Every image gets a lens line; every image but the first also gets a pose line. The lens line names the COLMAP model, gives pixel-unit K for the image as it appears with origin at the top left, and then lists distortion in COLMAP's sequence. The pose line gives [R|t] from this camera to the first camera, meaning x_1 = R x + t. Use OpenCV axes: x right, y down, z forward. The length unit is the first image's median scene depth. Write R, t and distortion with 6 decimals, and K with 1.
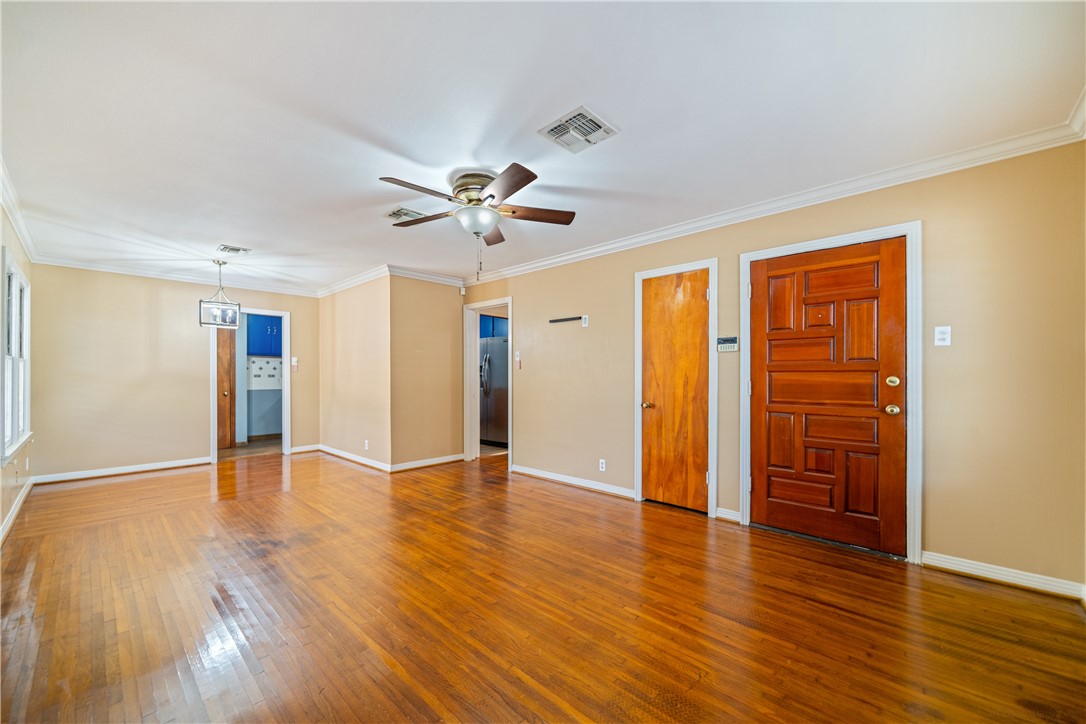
lens RADIAL K [[406.1, 0, 537.6], [0, 406.1, 377.8], [0, 0, 1]] dist [-0.002385, -0.000561]
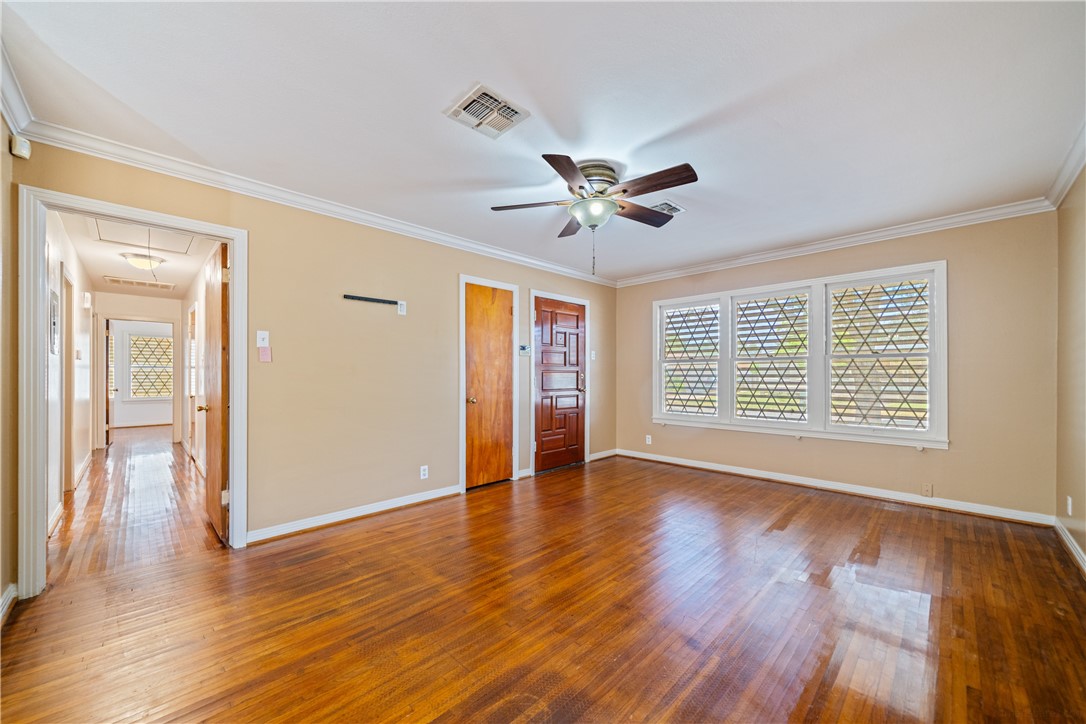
lens RADIAL K [[406.1, 0, 537.6], [0, 406.1, 377.8], [0, 0, 1]] dist [-0.002385, -0.000561]
pose [[0.053969, -0.009645, 0.998496, -0.814526], [0.006934, 0.999933, 0.009284, -0.002097], [-0.998519, 0.006423, 0.054032, 0.782170]]
